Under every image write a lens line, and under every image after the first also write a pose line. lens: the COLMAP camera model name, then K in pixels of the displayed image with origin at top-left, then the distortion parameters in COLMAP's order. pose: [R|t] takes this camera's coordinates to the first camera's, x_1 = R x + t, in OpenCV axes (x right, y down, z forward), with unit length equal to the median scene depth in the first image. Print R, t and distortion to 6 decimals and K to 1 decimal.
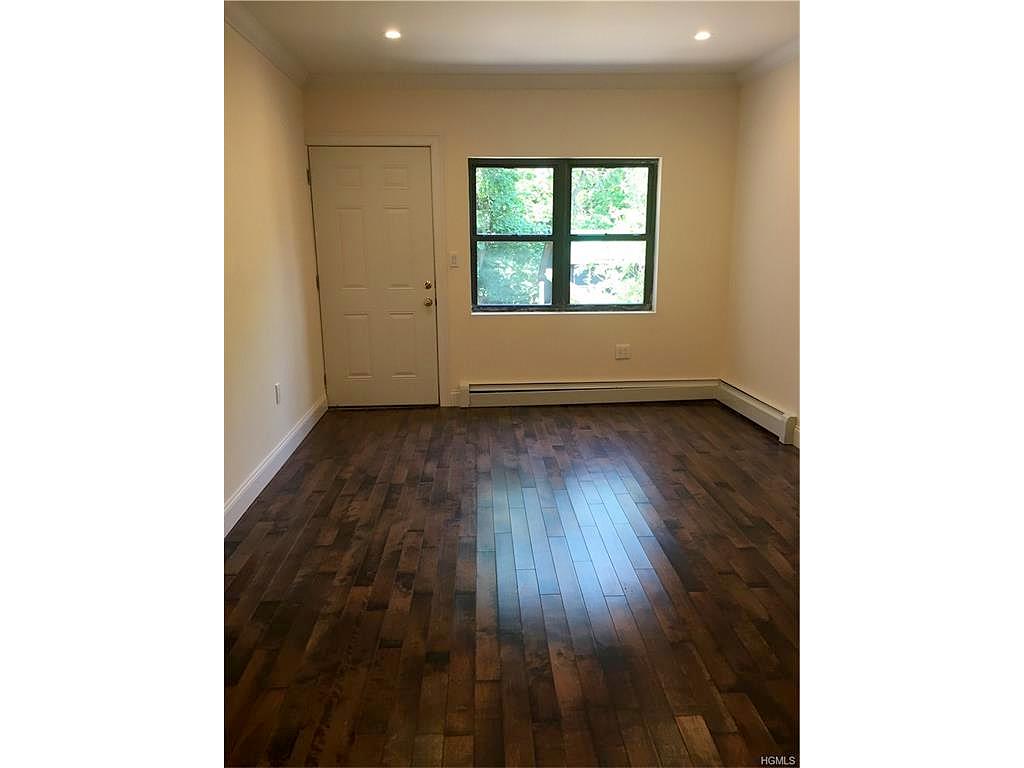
lens RADIAL K [[643.7, 0, 512.0], [0, 643.7, 384.0], [0, 0, 1]] dist [0.057038, -0.000635]
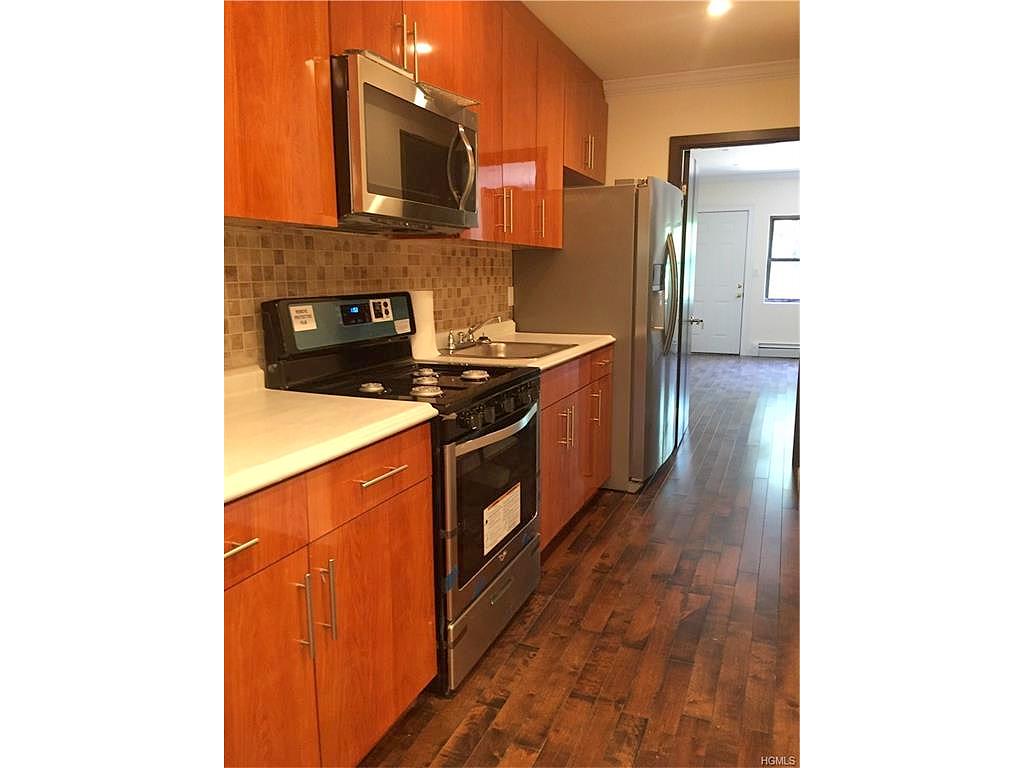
lens RADIAL K [[643.7, 0, 512.0], [0, 643.7, 384.0], [0, 0, 1]] dist [0.057038, -0.000635]
pose [[0.907414, 0.071856, -0.414048, 0.061700], [-0.095210, 0.994805, -0.036015, 0.237503], [0.409309, 0.072102, 0.909542, -0.860271]]
